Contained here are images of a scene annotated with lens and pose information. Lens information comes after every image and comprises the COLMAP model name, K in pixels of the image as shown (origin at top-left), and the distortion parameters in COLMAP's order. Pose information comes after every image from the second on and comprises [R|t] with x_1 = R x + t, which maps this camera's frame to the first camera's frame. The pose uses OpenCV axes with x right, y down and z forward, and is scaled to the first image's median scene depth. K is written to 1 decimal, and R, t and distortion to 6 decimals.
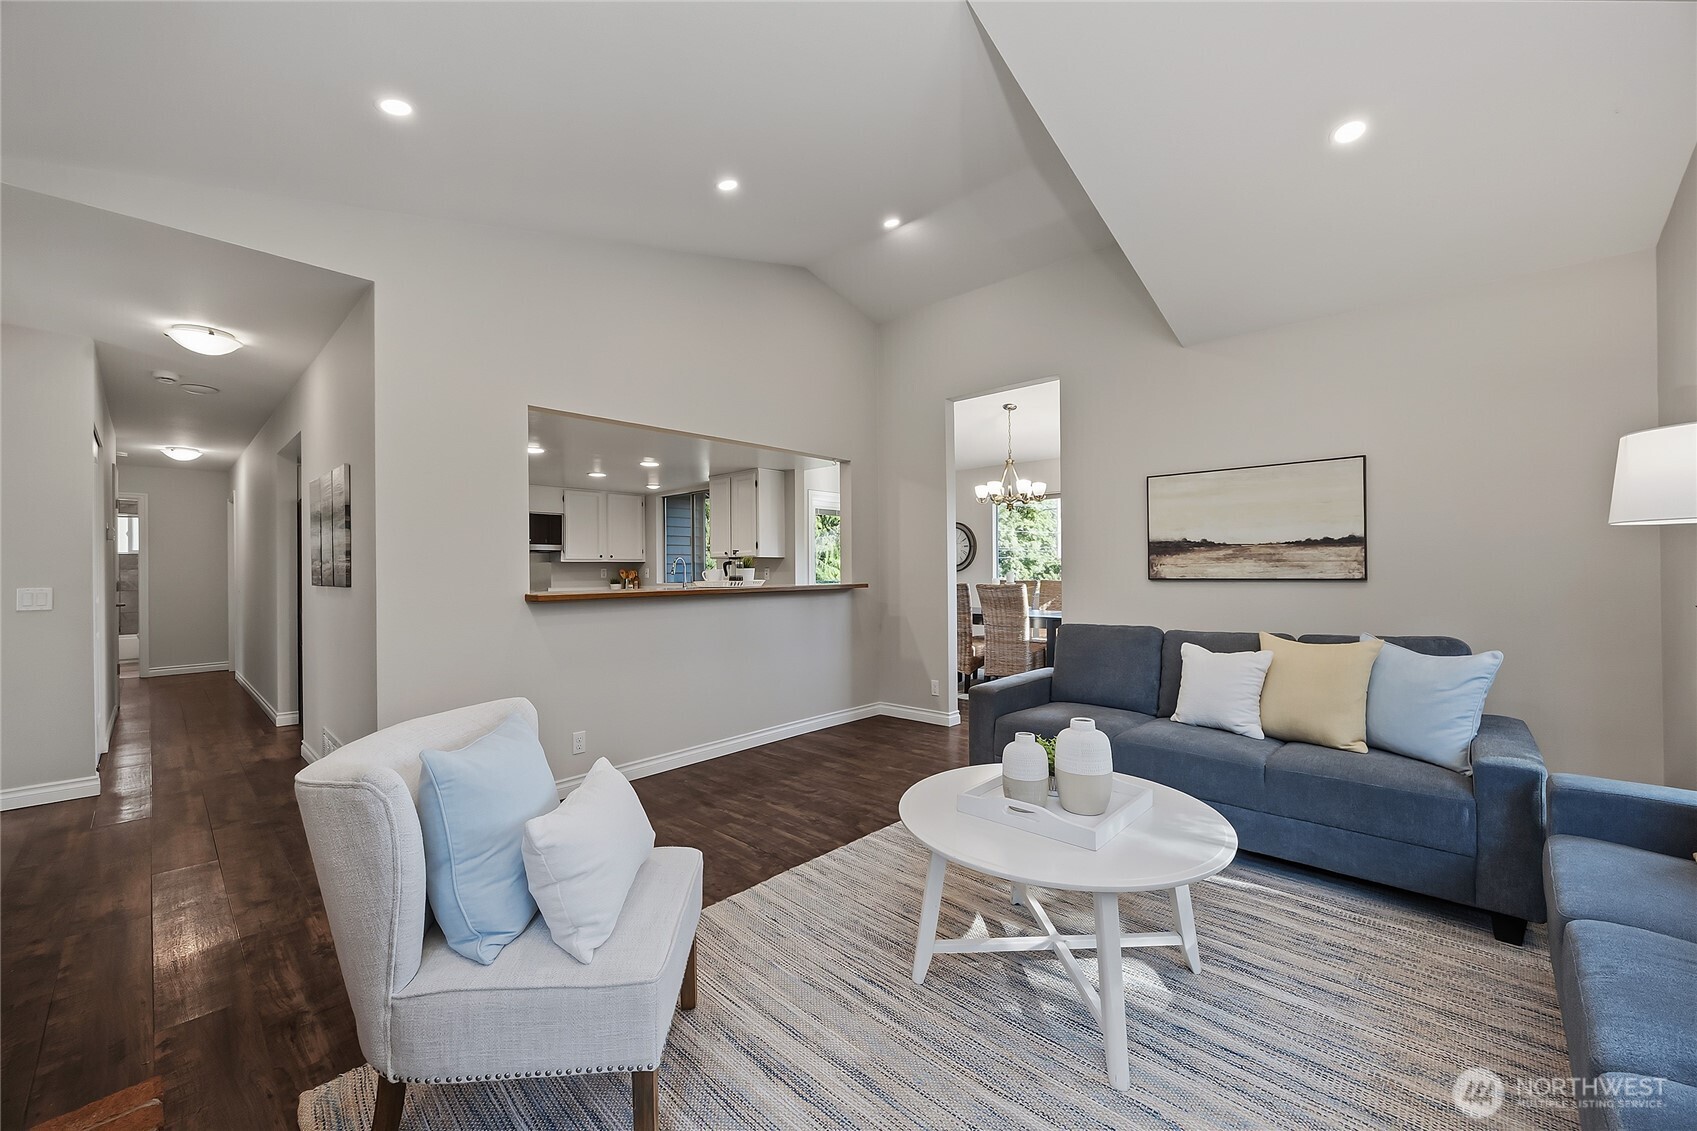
lens RADIAL K [[651.7, 0, 848.5], [0, 651.7, 565.5], [0, 0, 1]] dist [-0.000193, -0.000045]
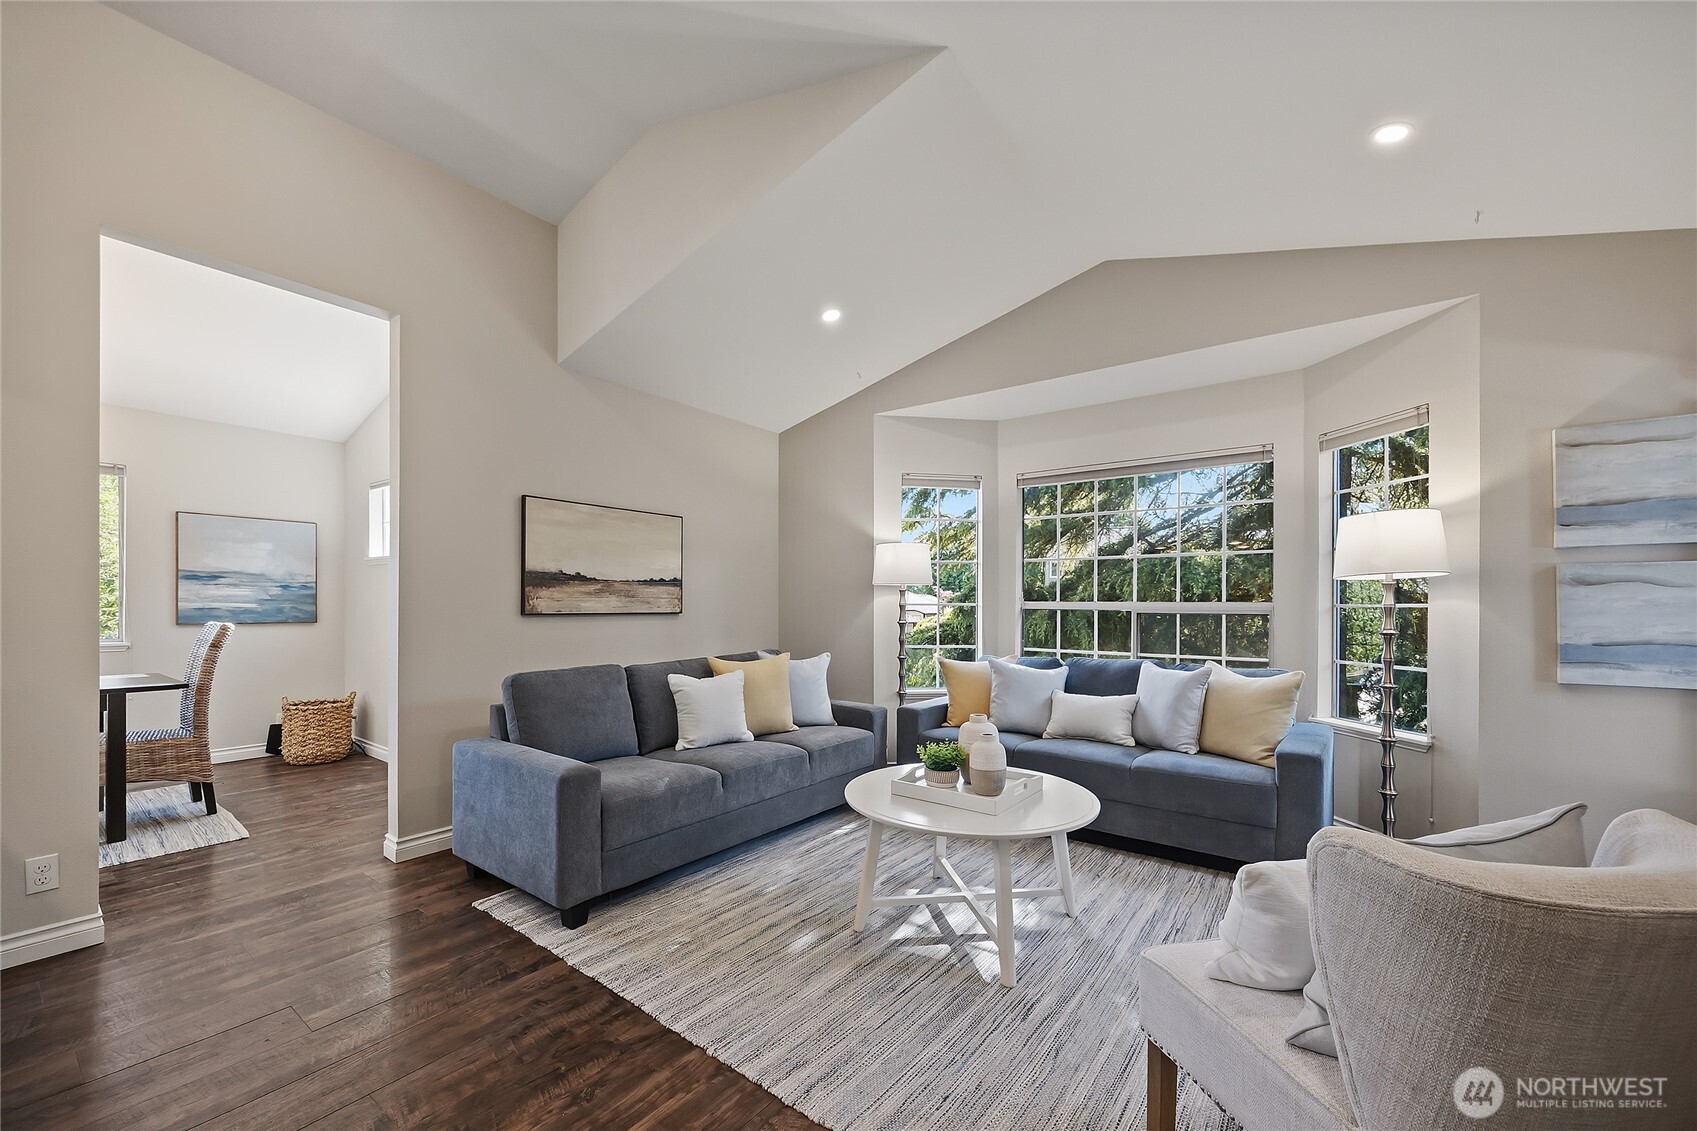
lens RADIAL K [[671.7, 0, 850.3], [0, 671.7, 600.9], [0, 0, 1]] dist [-0.001940, -0.000170]
pose [[-0.111419, 0.015232, 0.993657, -0.528383], [-0.007749, 0.999839, -0.016196, 0.015826], [-0.993743, -0.009504, -0.111283, 0.760978]]
